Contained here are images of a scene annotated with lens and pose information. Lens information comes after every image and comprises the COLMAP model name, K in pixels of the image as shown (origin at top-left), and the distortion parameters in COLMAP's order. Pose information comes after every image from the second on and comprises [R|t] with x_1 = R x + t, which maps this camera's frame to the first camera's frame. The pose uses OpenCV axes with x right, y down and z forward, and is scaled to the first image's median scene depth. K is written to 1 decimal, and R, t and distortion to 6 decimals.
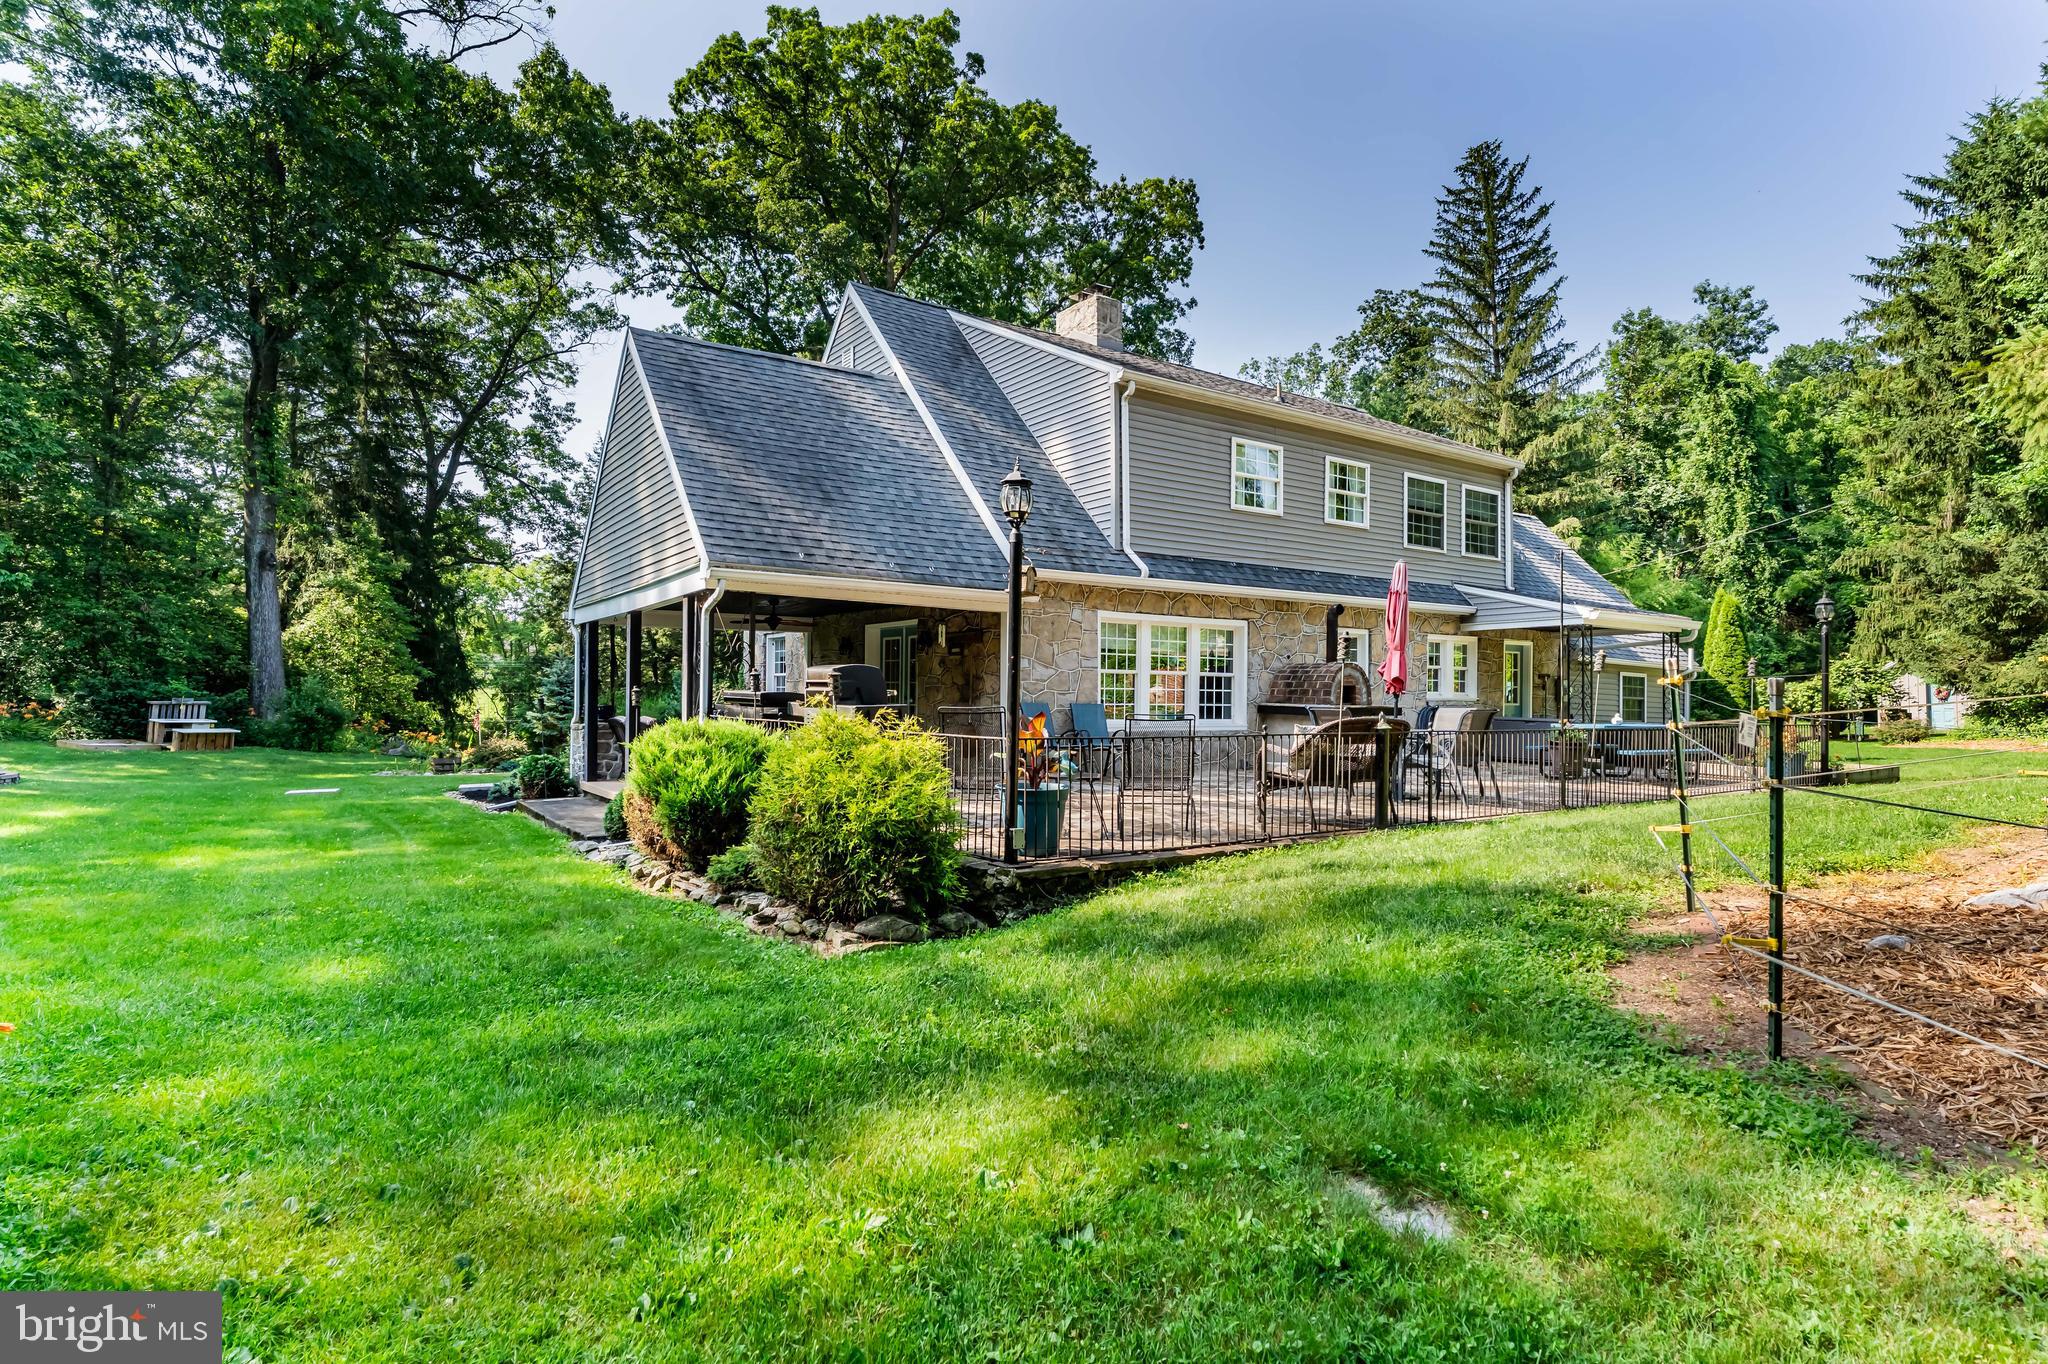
lens RADIAL K [[1072.4, 0, 1033.7], [0, 1072.4, 692.0], [0, 0, 1]] dist [-0.003328, -0.000366]
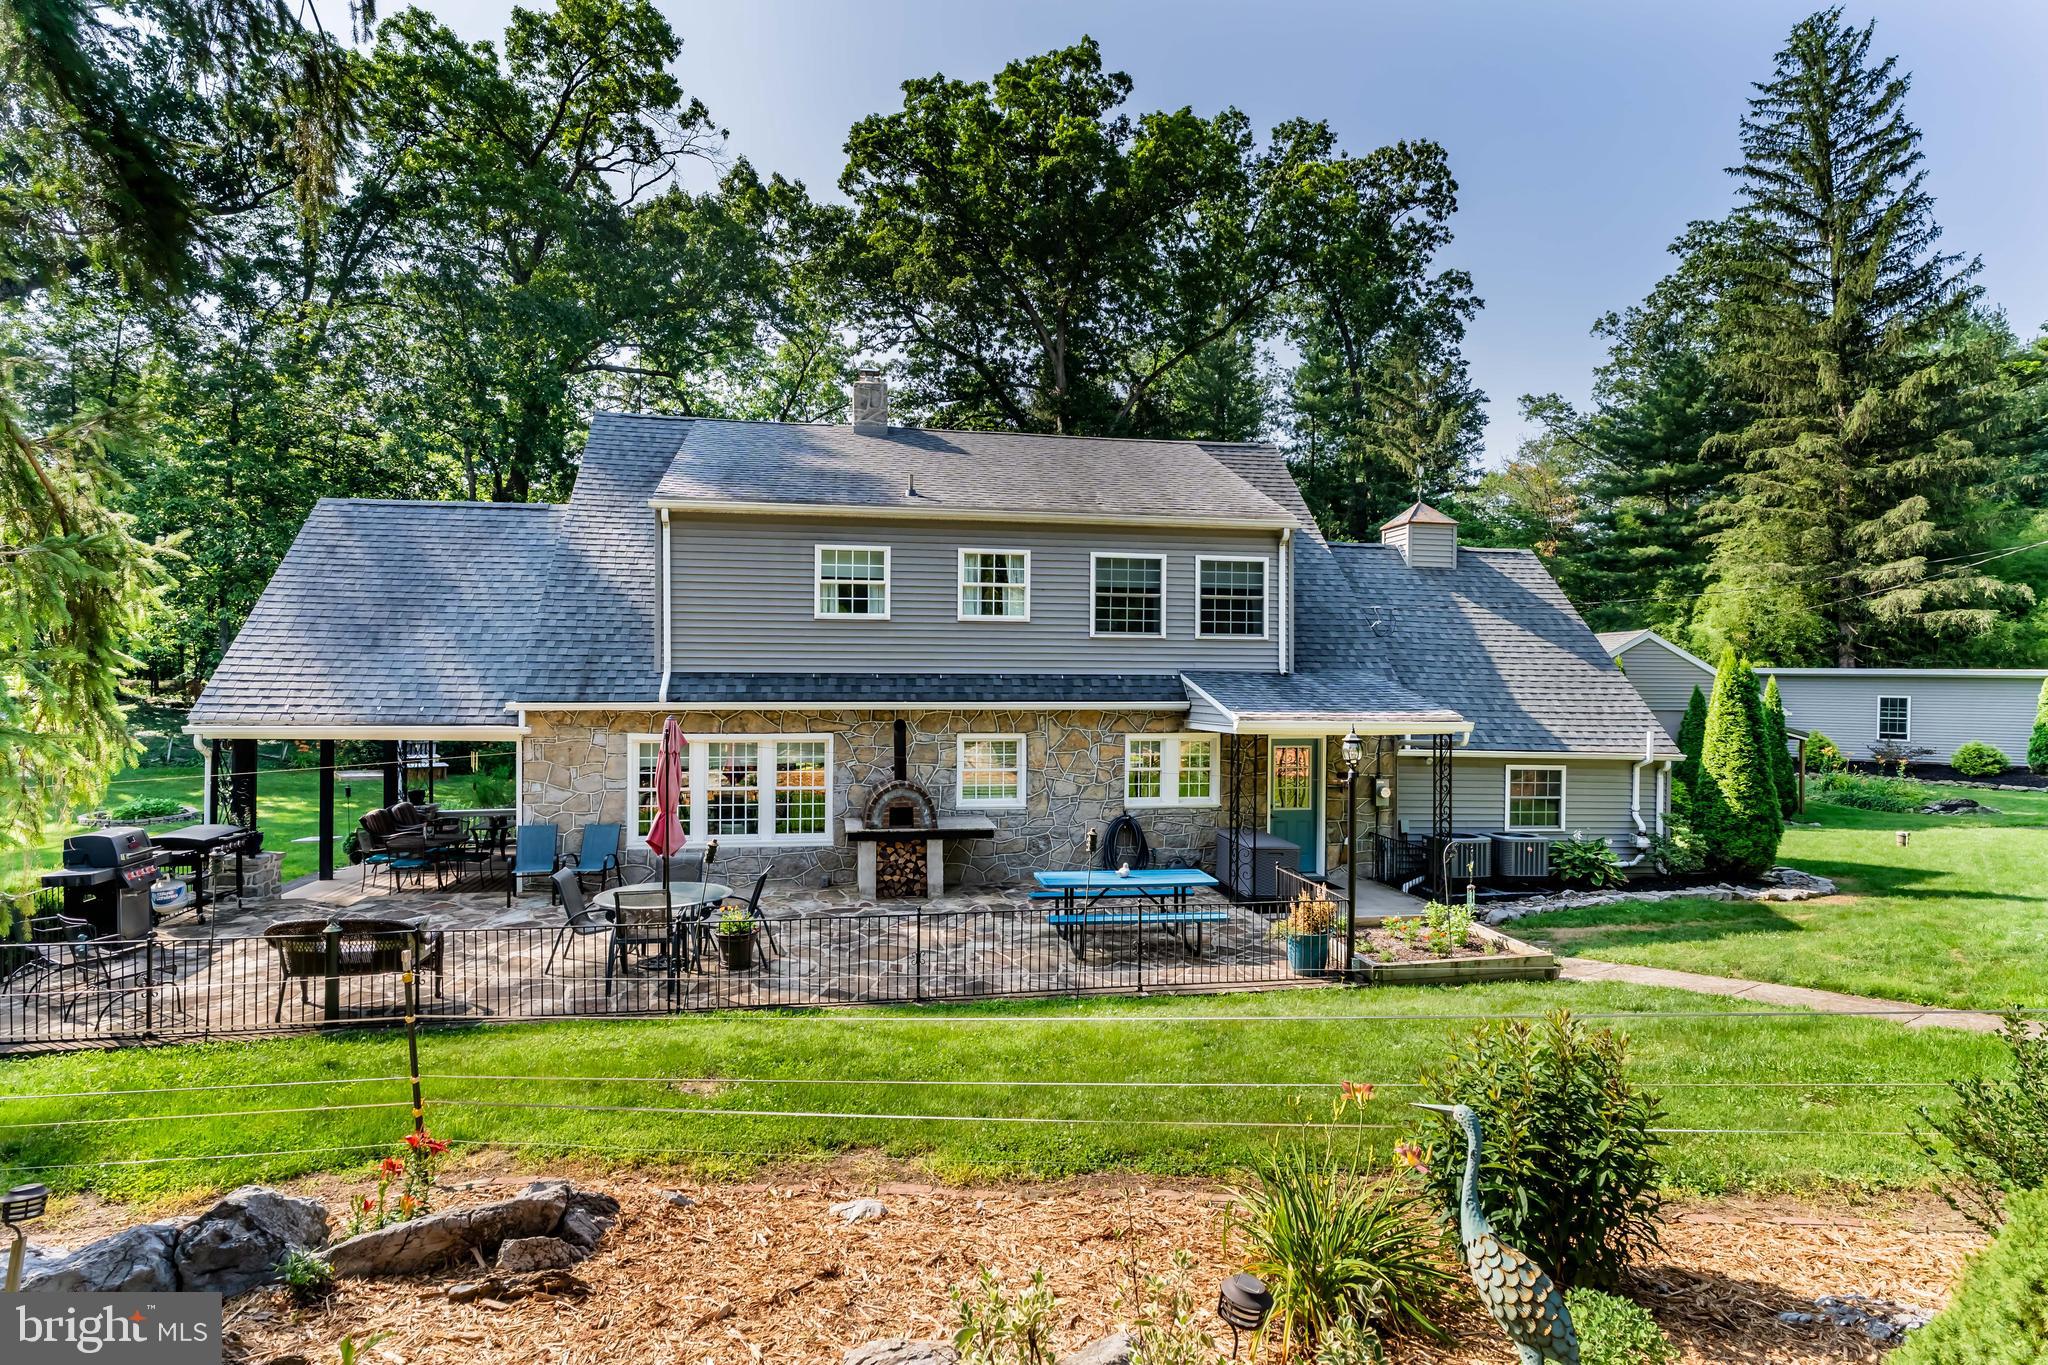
lens RADIAL K [[1072.4, 0, 1033.7], [0, 1072.4, 692.5], [0, 0, 1]] dist [-0.003328, -0.000366]
pose [[0.912178, 0.000047, -0.409795, 0.292843], [0.004729, 0.999932, 0.010642, -0.043343], [0.409767, -0.011645, 0.912116, 0.074051]]
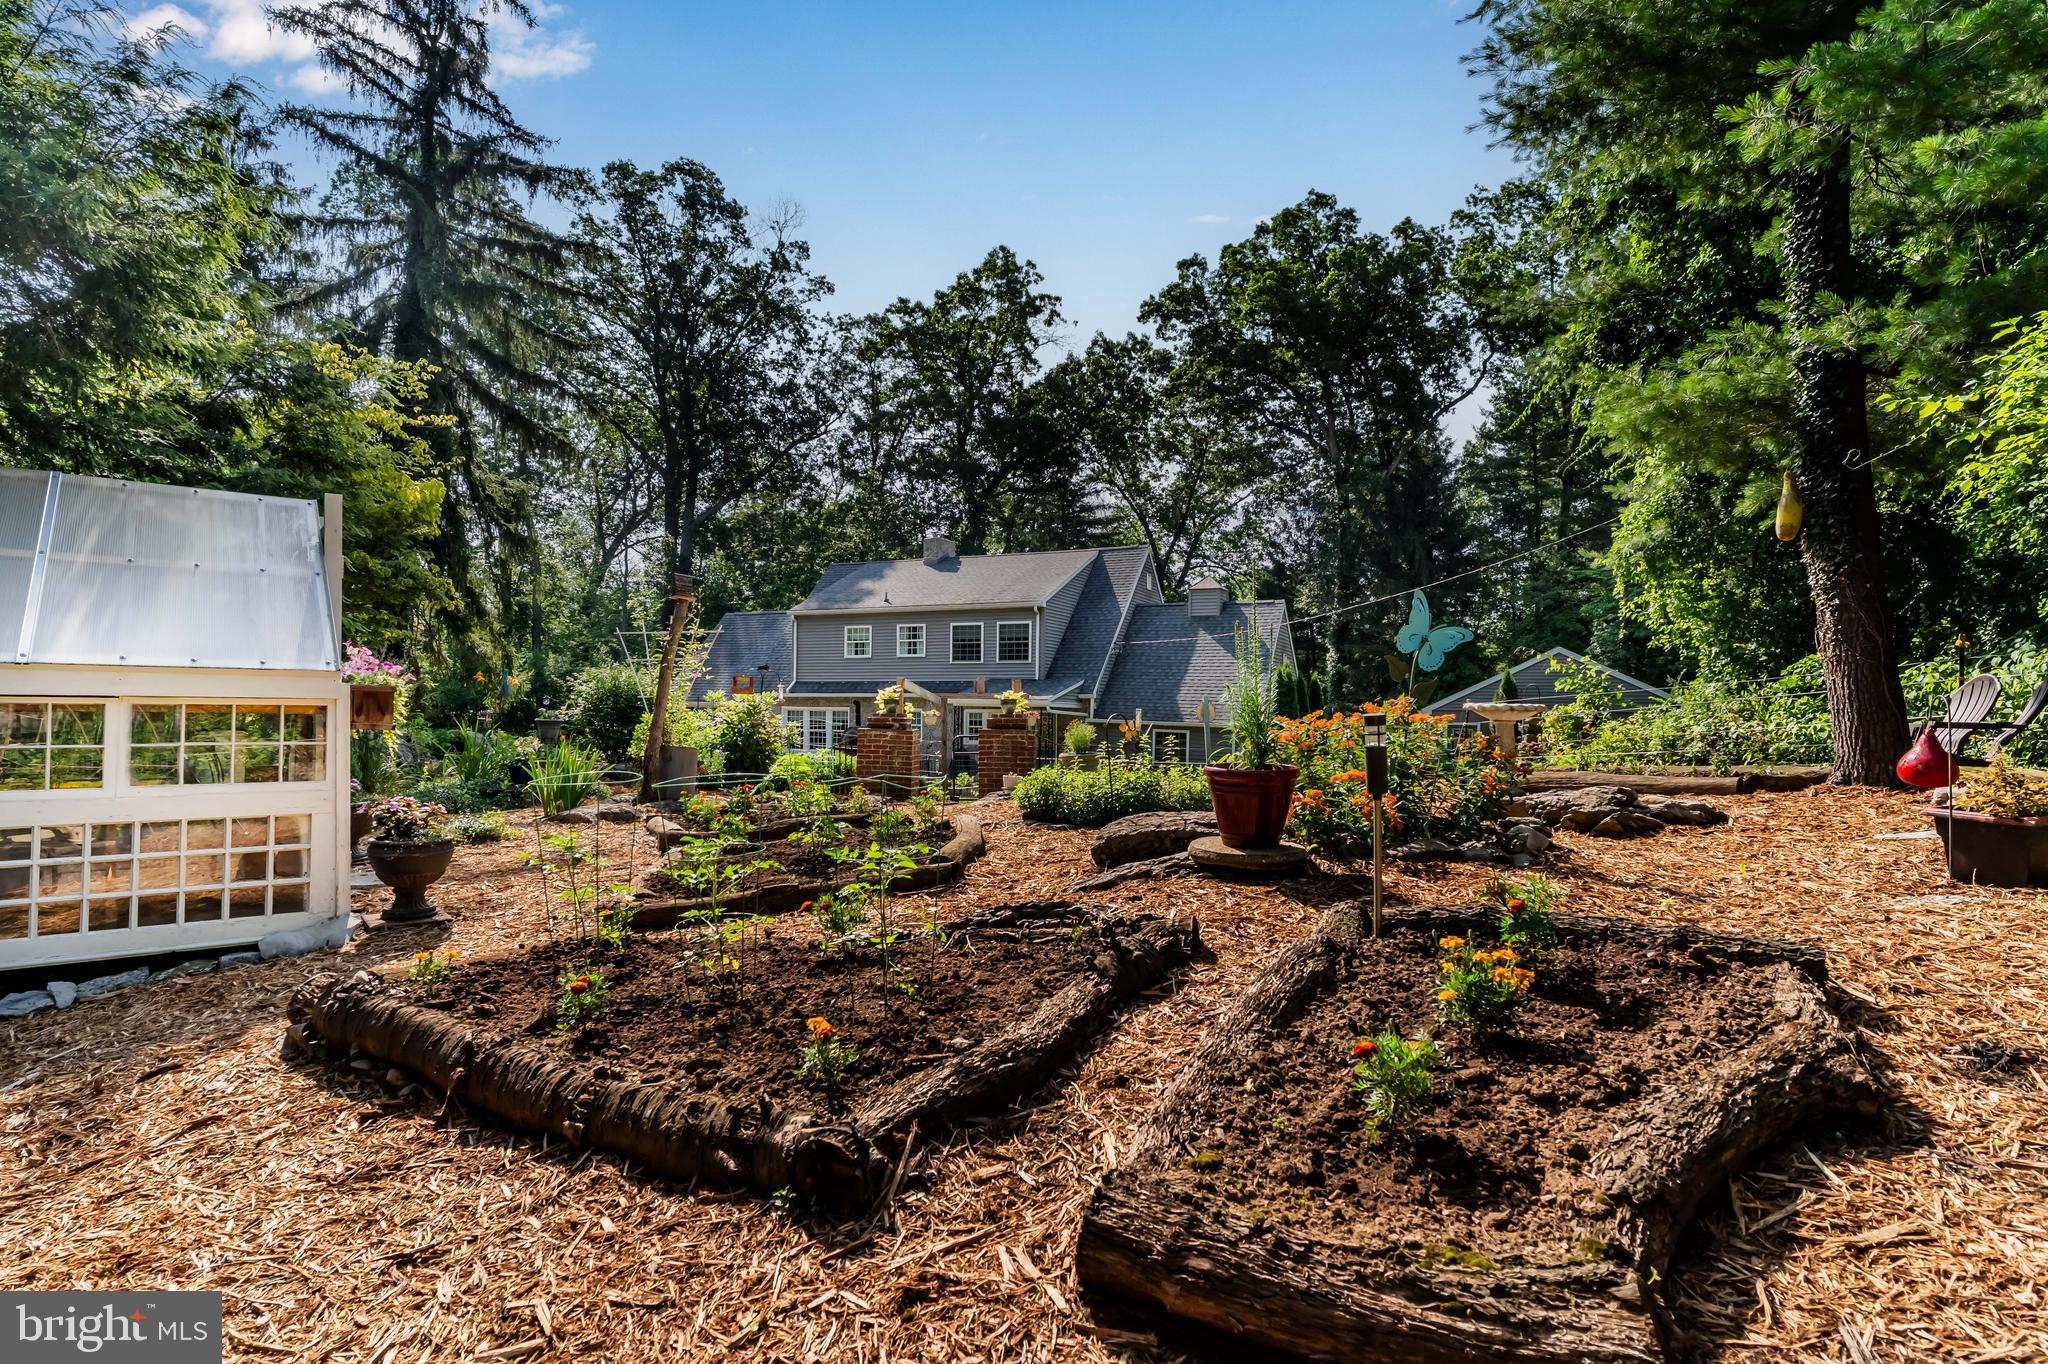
lens RADIAL K [[1072.4, 0, 1033.7], [0, 1072.4, 692.0], [0, 0, 1]] dist [-0.003328, -0.000366]
pose [[0.512696, -0.013298, -0.858467, 0.893079], [0.002930, 0.999901, -0.013740, -0.025629], [0.858565, 0.004529, 0.512685, 0.070576]]
